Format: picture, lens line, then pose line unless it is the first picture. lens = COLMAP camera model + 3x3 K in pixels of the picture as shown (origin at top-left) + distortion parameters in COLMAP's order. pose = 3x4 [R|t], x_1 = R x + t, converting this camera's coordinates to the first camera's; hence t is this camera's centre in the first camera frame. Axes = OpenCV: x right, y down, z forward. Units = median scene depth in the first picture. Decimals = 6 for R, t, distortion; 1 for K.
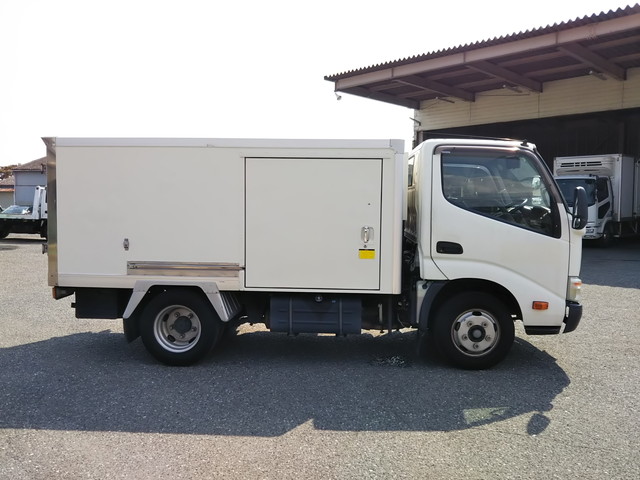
lens RADIAL K [[563.4, 0, 320.0], [0, 563.4, 240.0], [0, 0, 1]] dist [-0.027793, 0.007083]
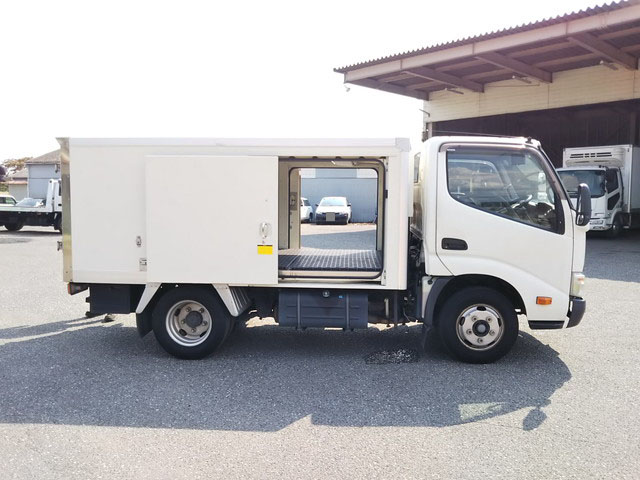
lens RADIAL K [[560.1, 0, 320.0], [0, 560.1, 240.0], [0, 0, 1]] dist [-0.017684, -0.003809]
pose [[0.999834, -0.002542, -0.018019, 0.005397], [0.002858, 0.999842, 0.017524, -0.011768], [0.017972, -0.017572, 0.999684, -0.016188]]
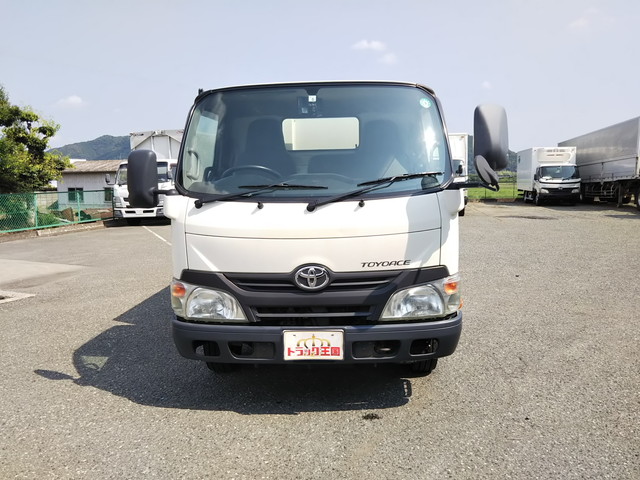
lens RADIAL K [[579.4, 0, 322.0], [0, 579.4, 222.9], [0, 0, 1]] dist [0.052594, -0.003864]
pose [[-0.017660, 0.082814, -0.996409, 1.137754], [-0.043463, 0.995558, 0.083513, -0.068960], [0.998899, 0.044781, -0.013982, 1.157163]]
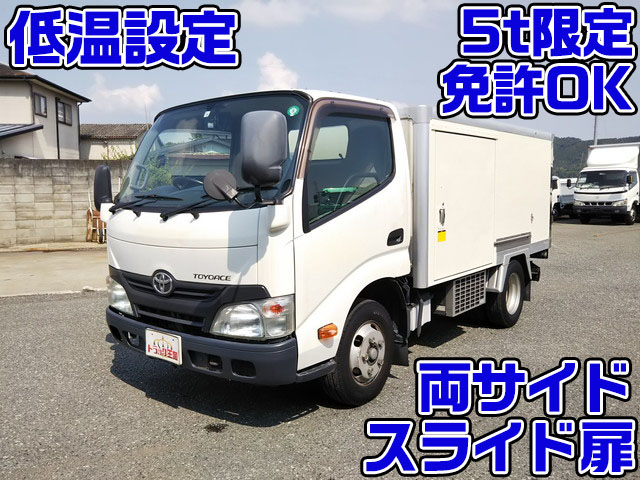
lens RADIAL K [[563.4, 0, 320.0], [0, 563.4, 240.0], [0, 0, 1]] dist [-0.027793, 0.007083]
pose [[-0.605018, 0.071465, -0.792998, 0.907954], [-0.041050, 0.991839, 0.120704, -0.093627], [0.795153, 0.105580, -0.597147, 1.692085]]
